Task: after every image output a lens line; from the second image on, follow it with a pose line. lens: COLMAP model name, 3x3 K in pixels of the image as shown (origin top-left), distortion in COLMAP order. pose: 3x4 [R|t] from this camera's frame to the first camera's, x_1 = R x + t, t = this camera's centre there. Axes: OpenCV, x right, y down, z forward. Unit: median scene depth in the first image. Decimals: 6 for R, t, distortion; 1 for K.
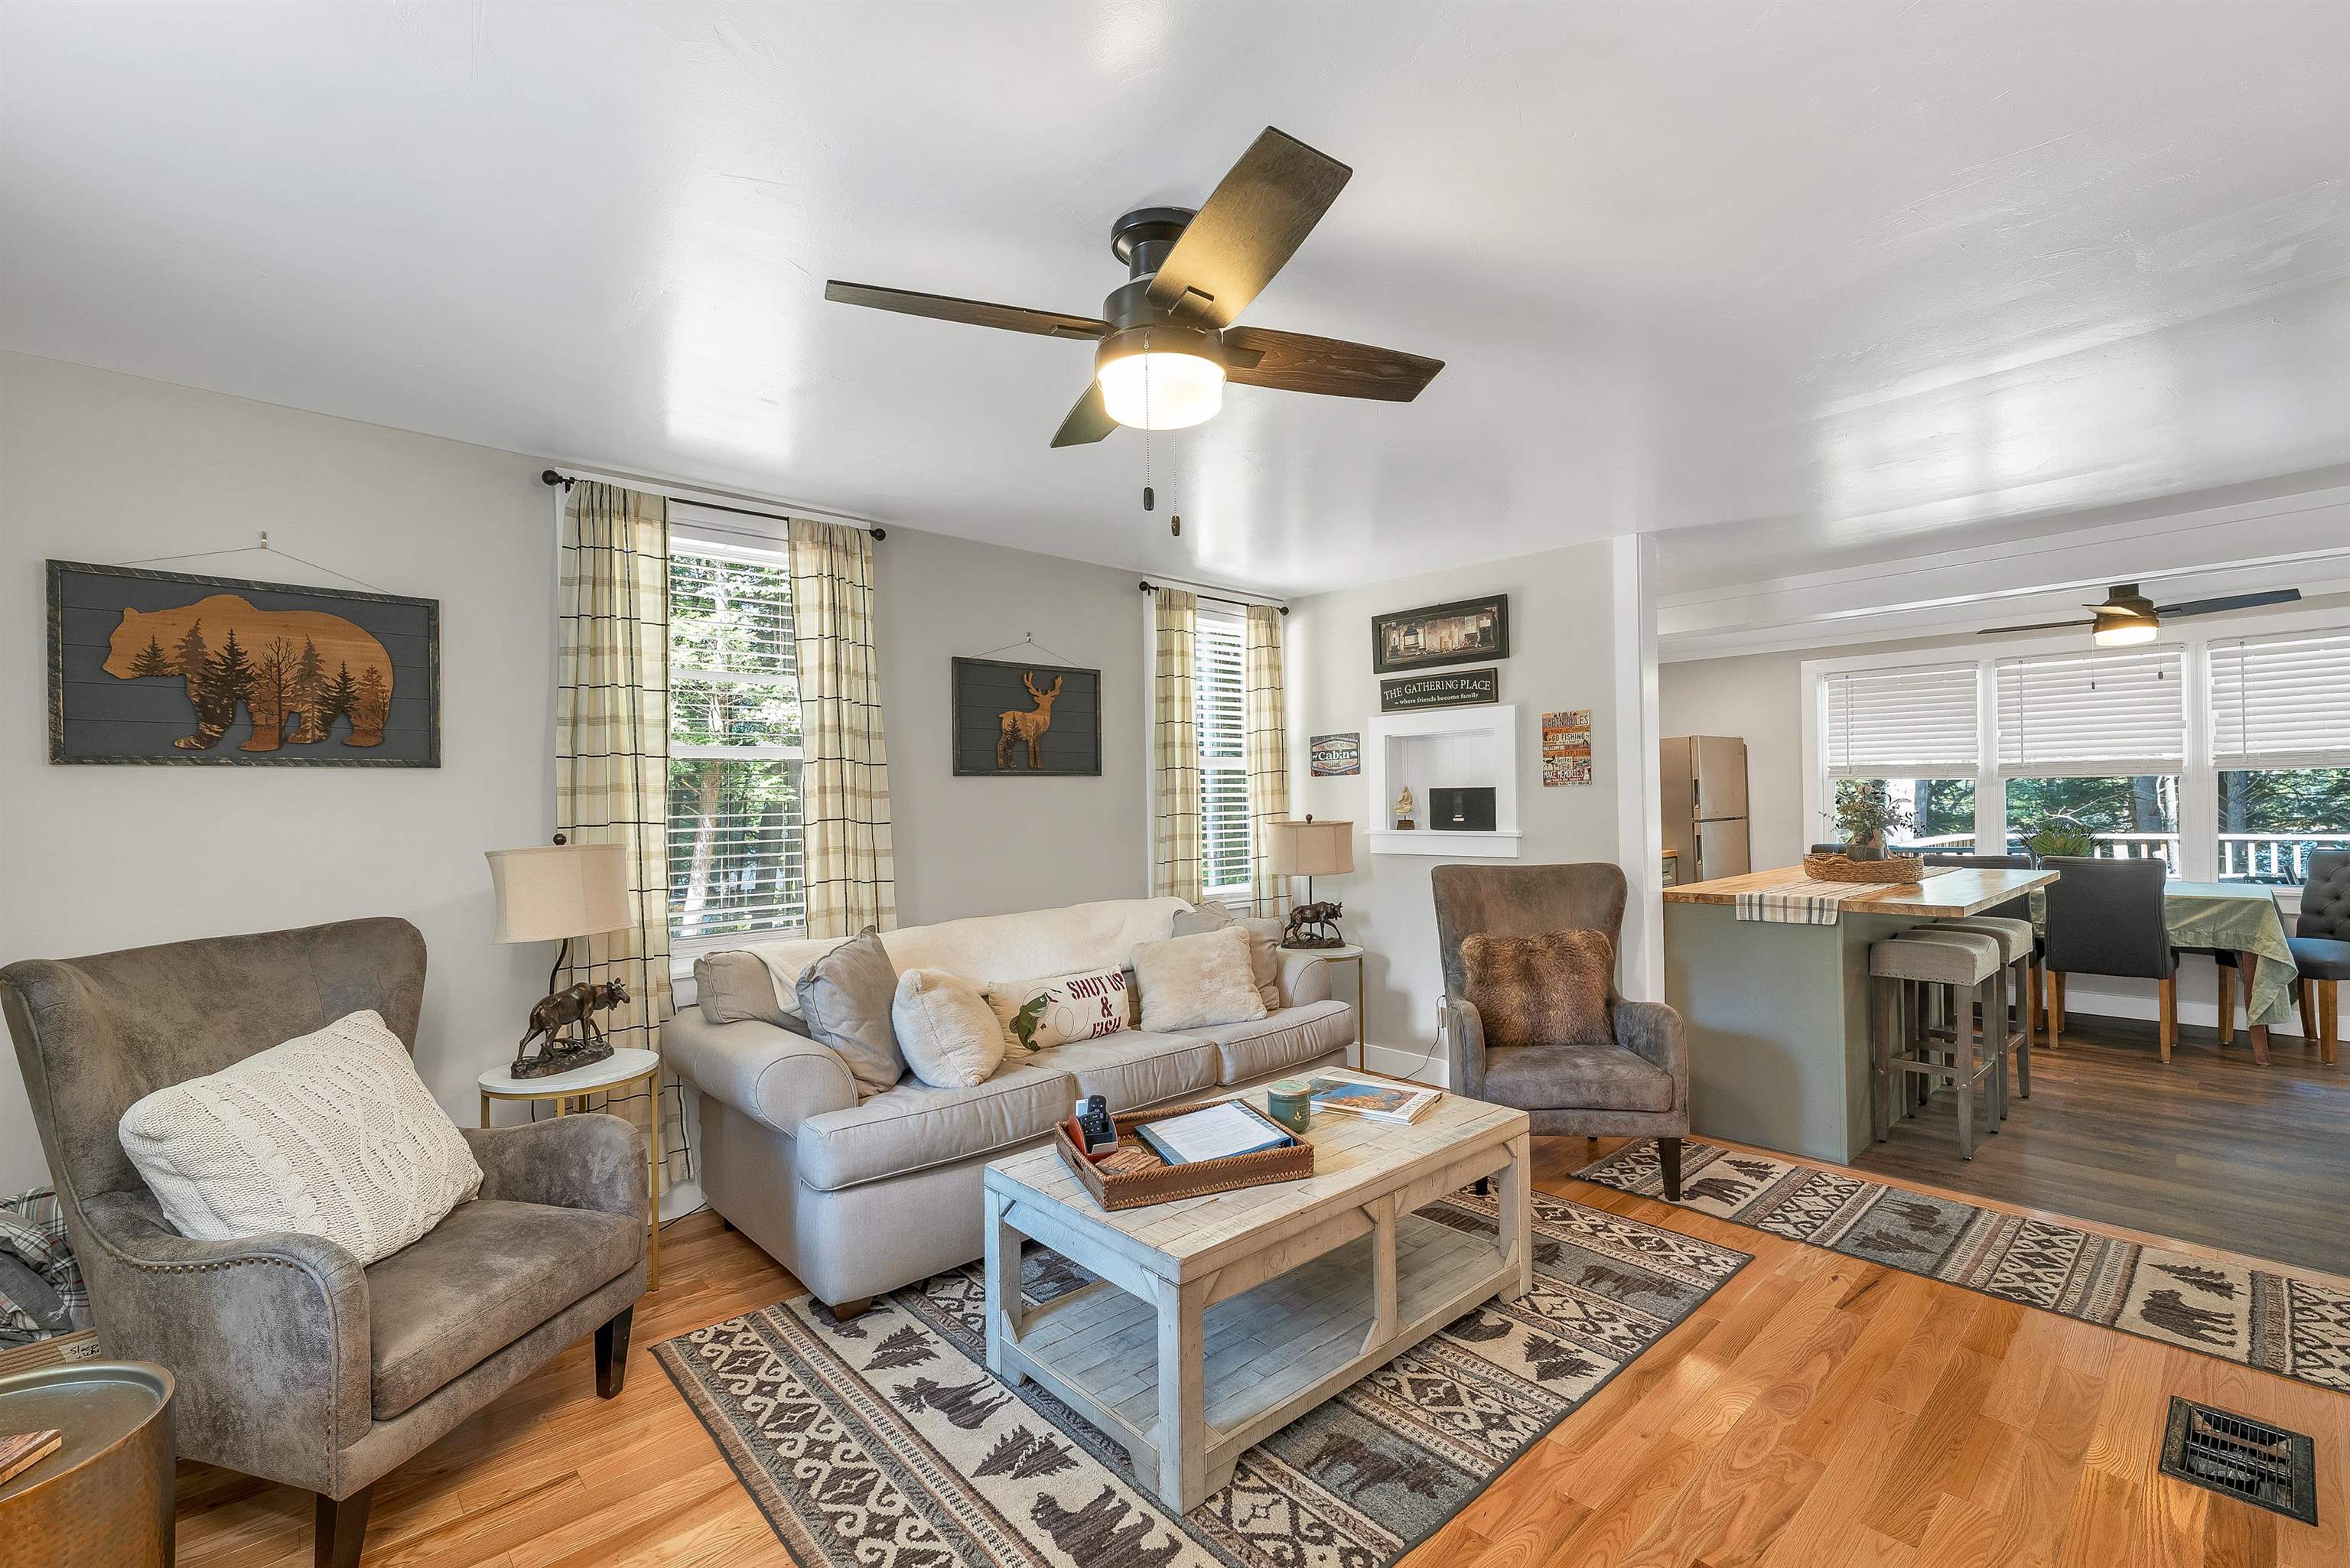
lens RADIAL K [[1003.8, 0, 1175.7], [0, 1003.8, 794.2], [0, 0, 1]] dist [-0.000775, 0.000111]
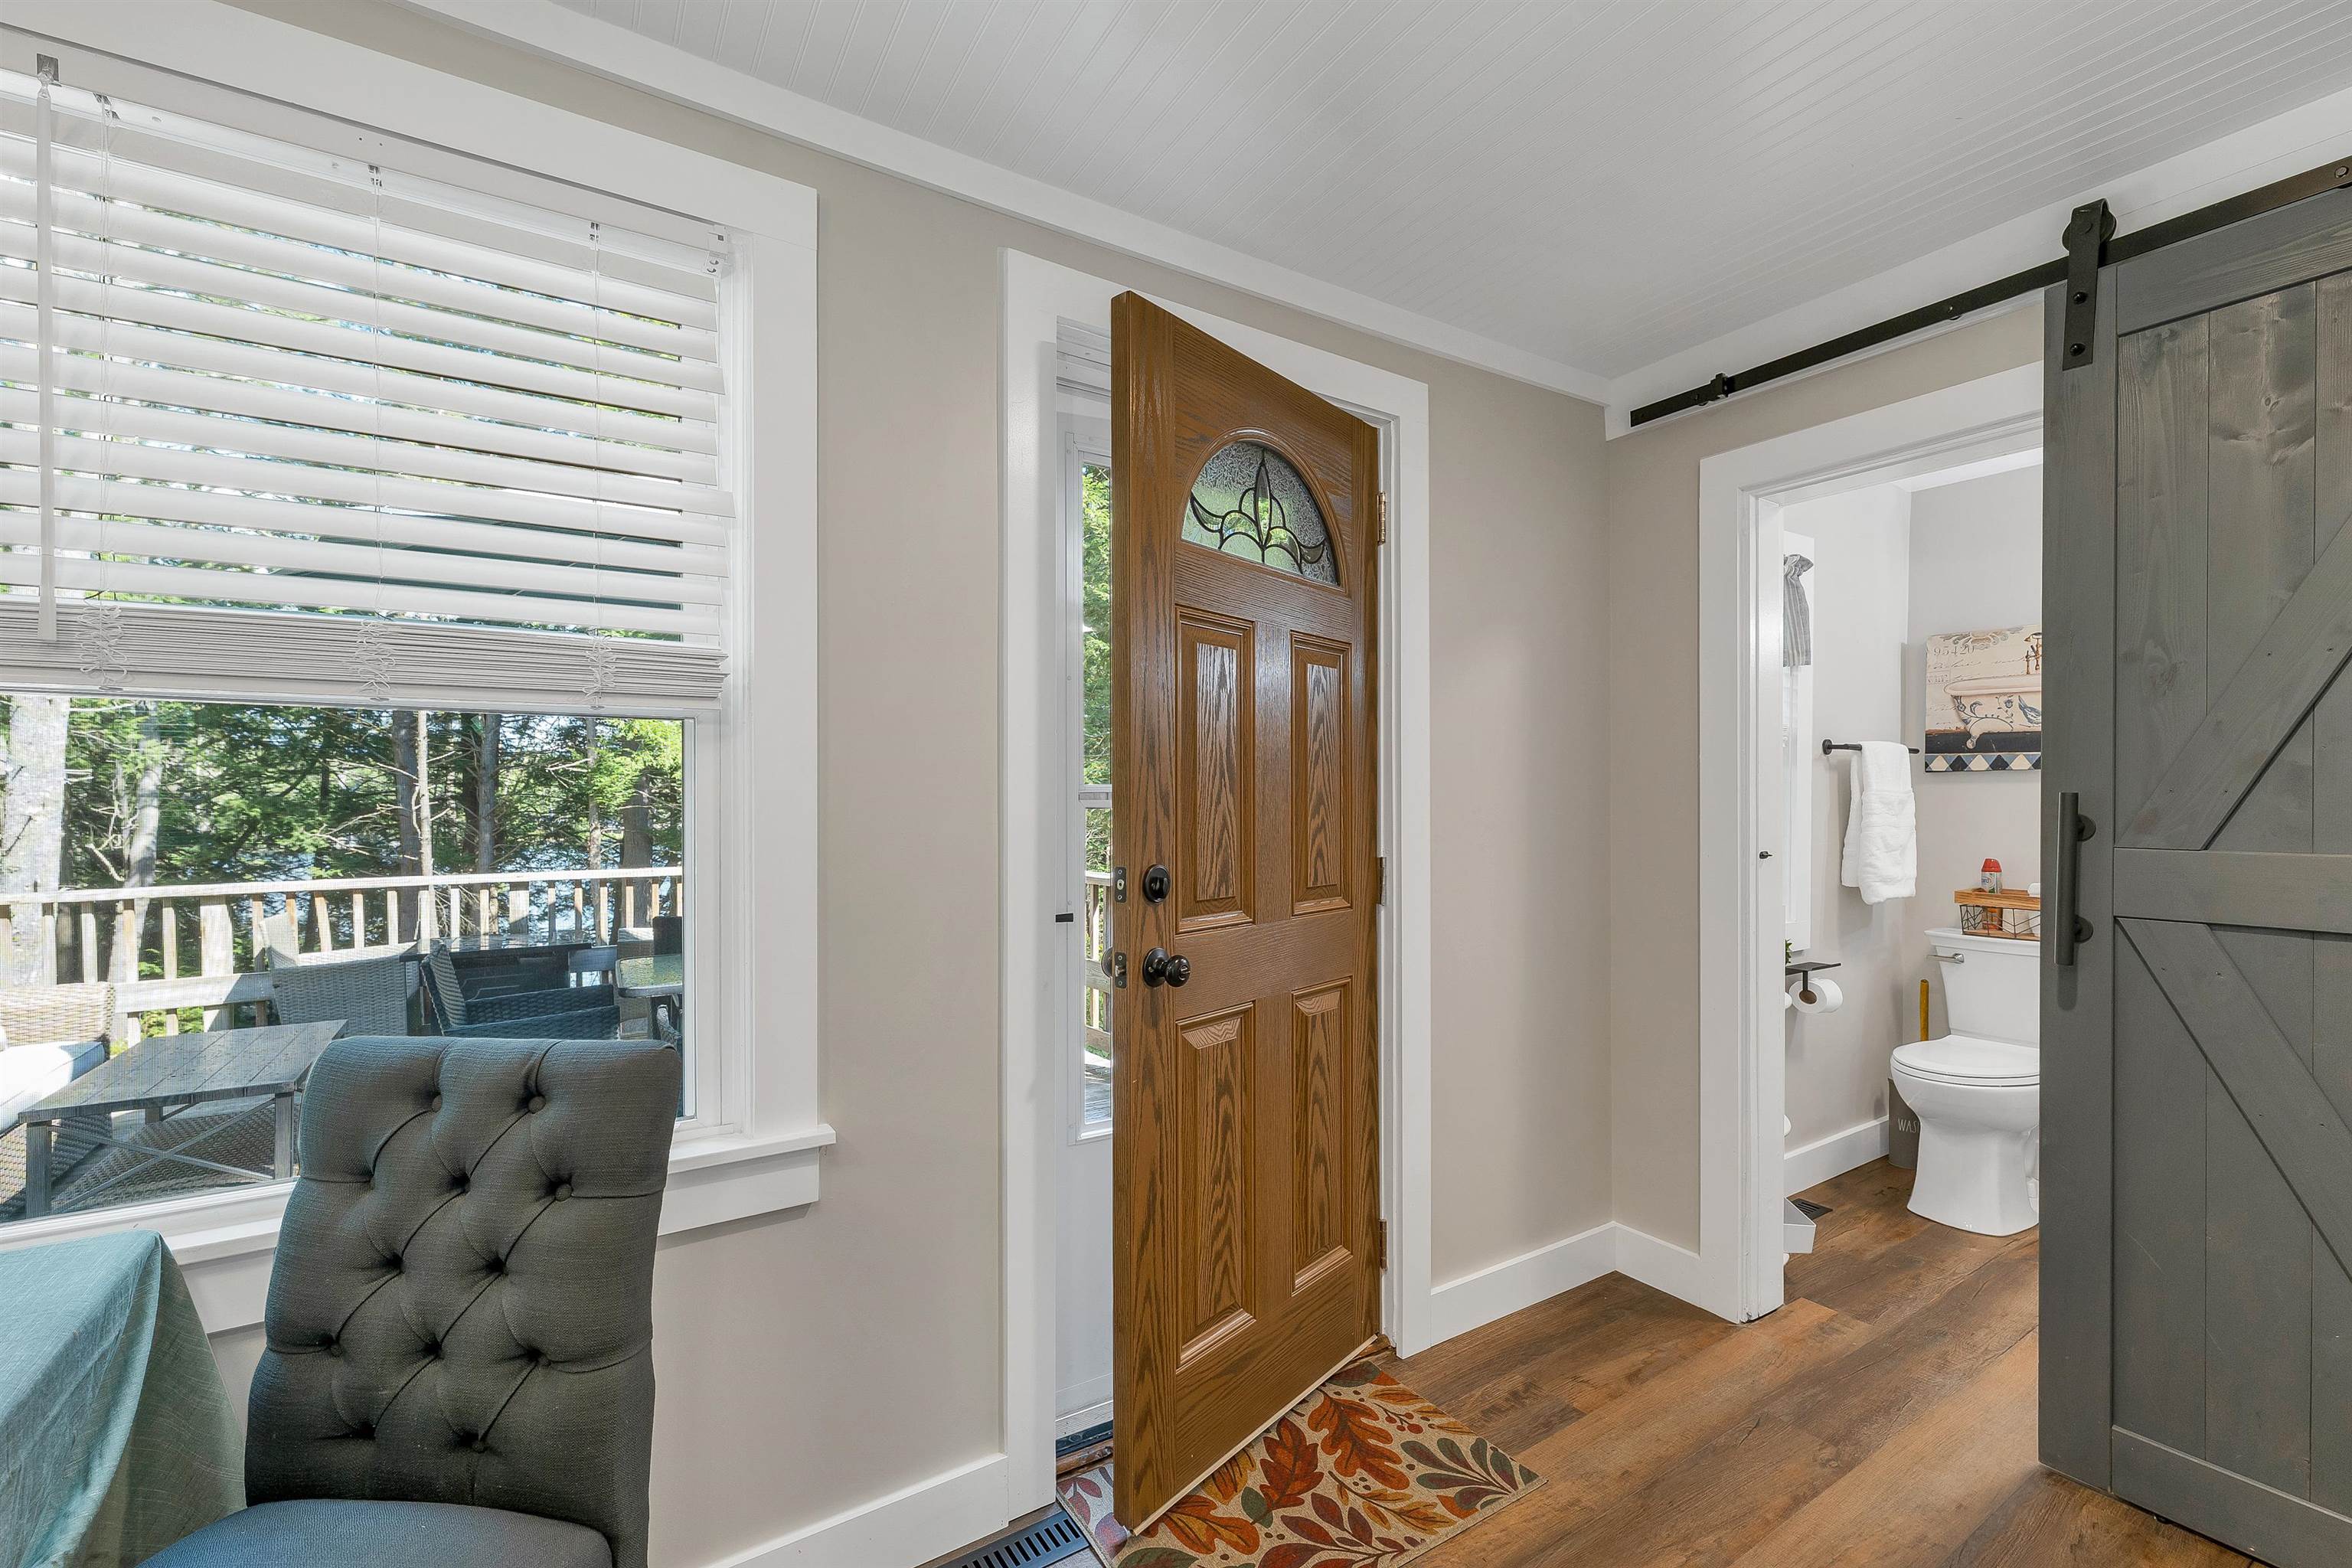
lens RADIAL K [[989.8, 0, 1162.3], [0, 989.8, 808.2], [0, 0, 1]] dist [0.001690, 0.000116]
pose [[0.171645, 0.010876, 0.985099, 1.139037], [-0.008463, 0.999918, -0.009565, 0.001070], [-0.985123, -0.006695, 0.171723, 0.932125]]
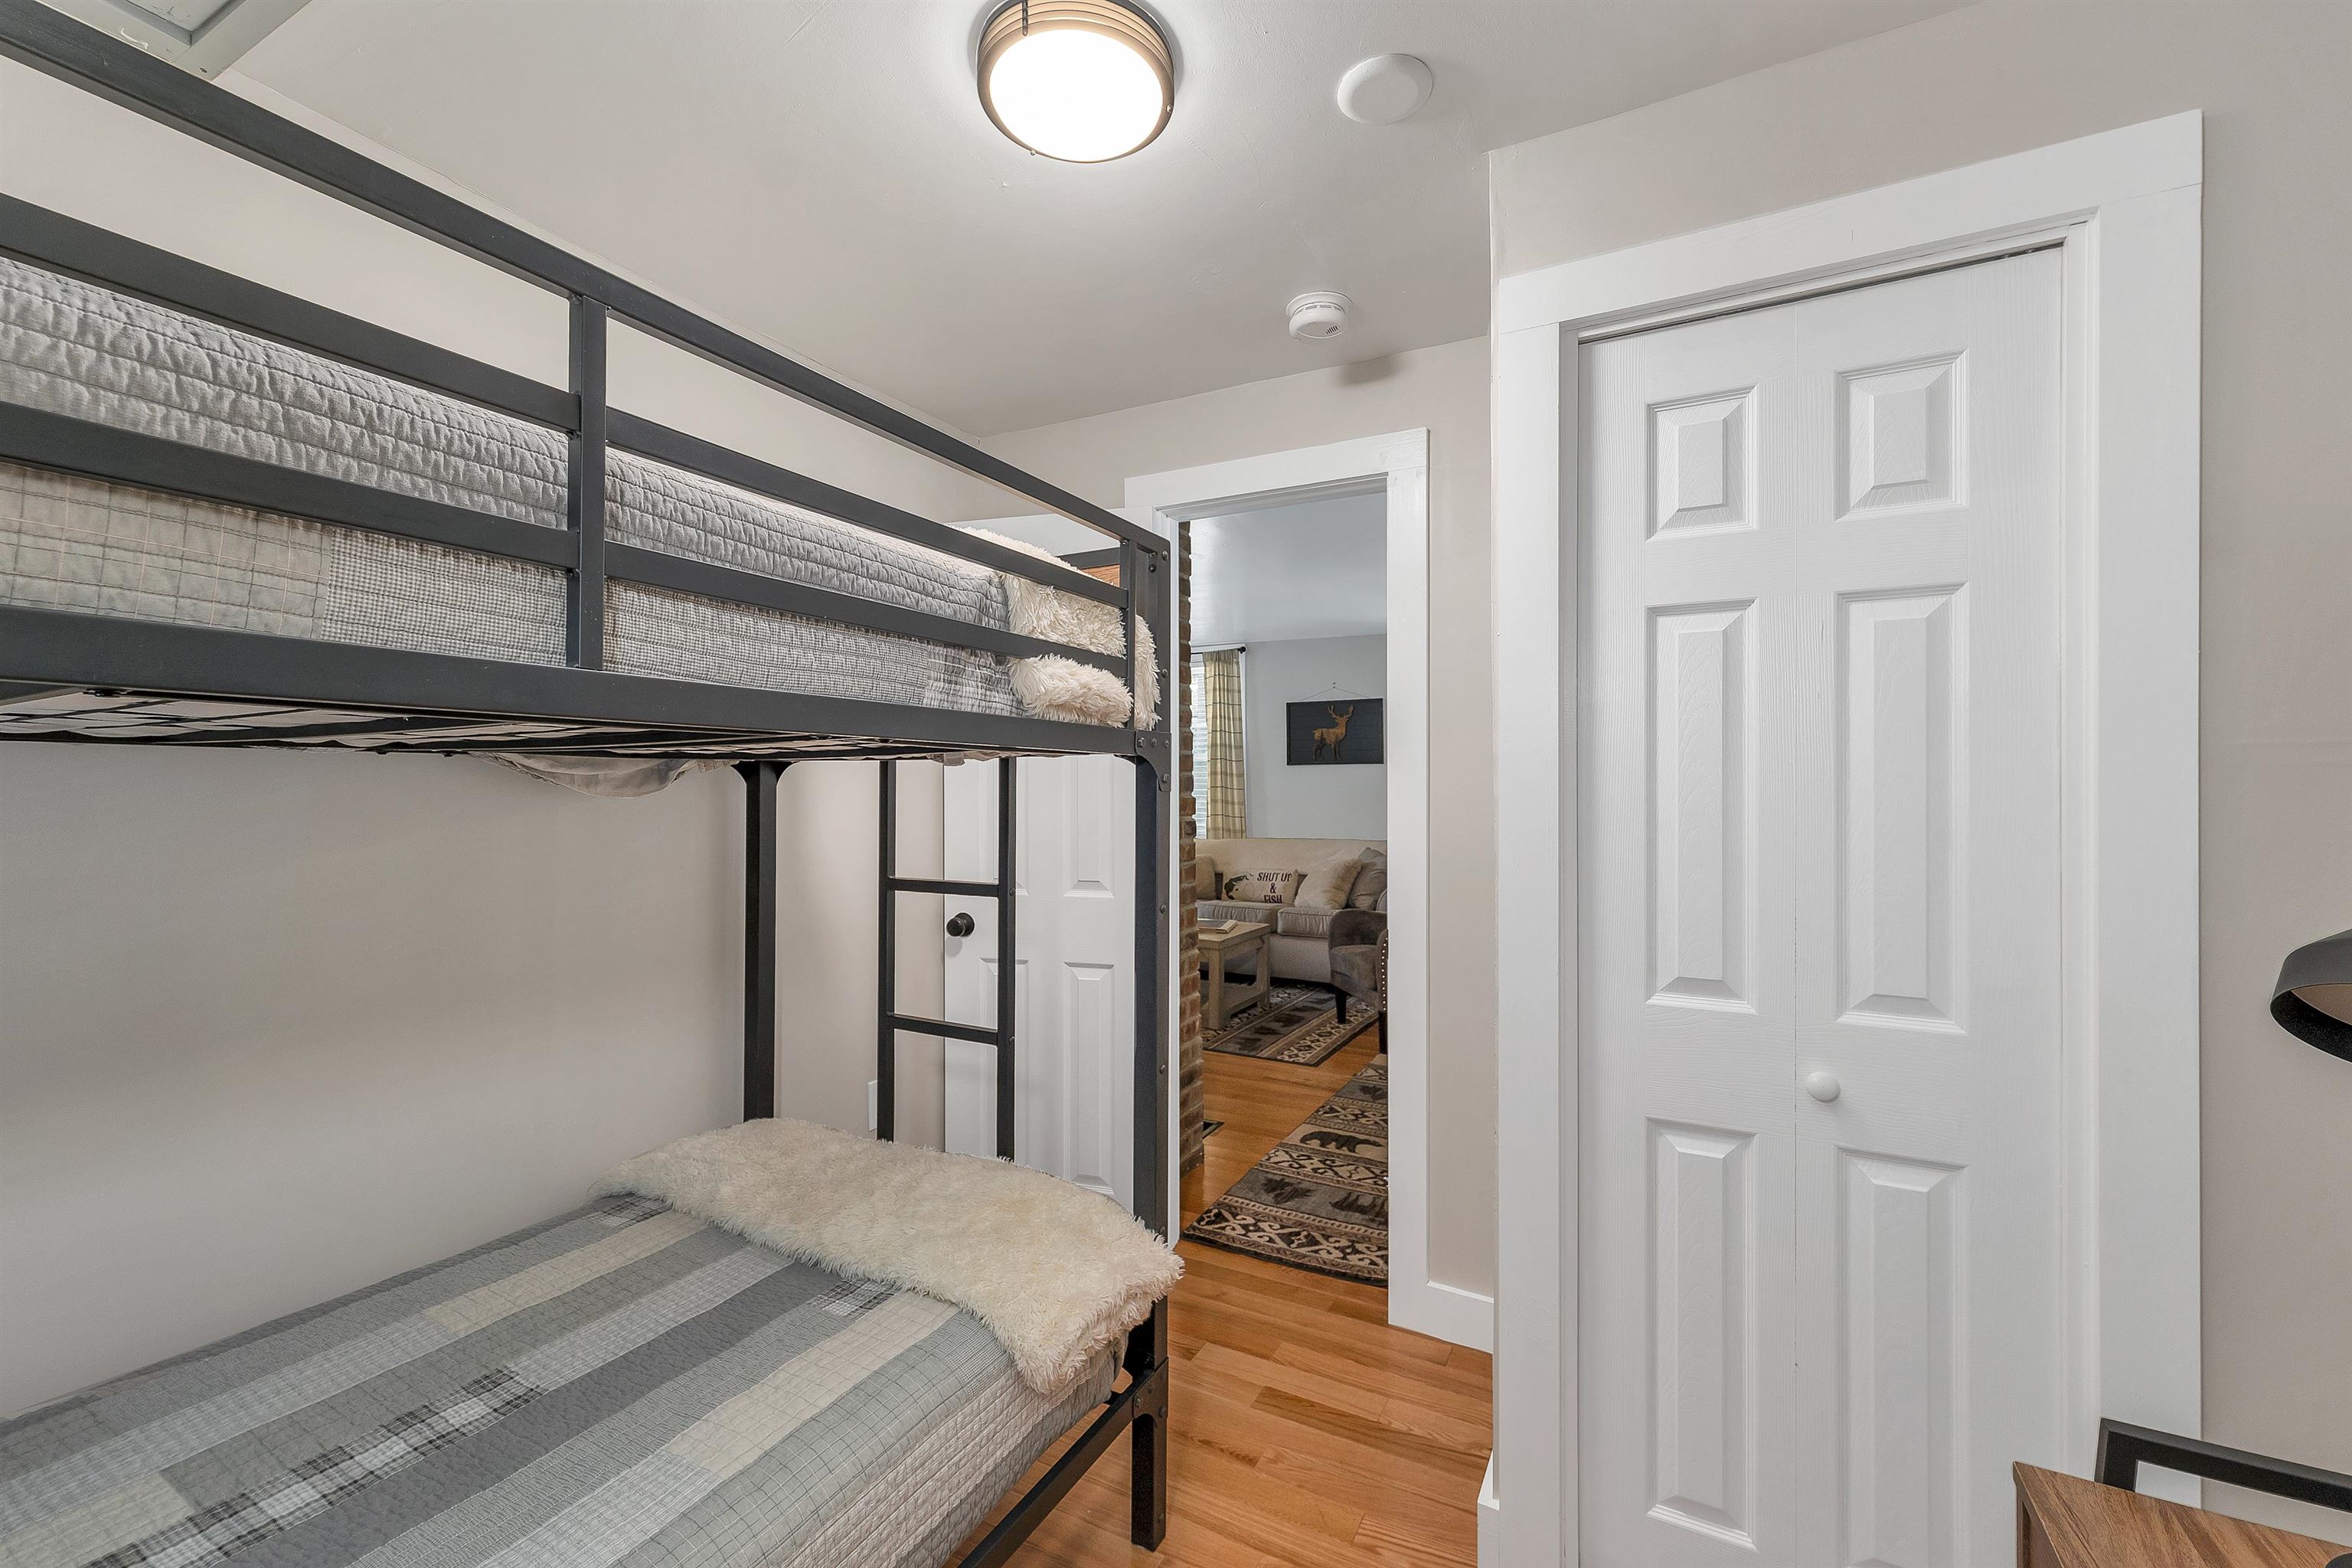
lens RADIAL K [[958.0, 0, 1179.9], [0, 958.0, 792.4], [0, 0, 1]] dist [0.000199, -0.000024]
pose [[0.340715, 0.026319, -0.939798, 1.296343], [0.004316, 0.999554, 0.029557, -0.020111], [0.940157, -0.014127, 0.340449, 0.177907]]
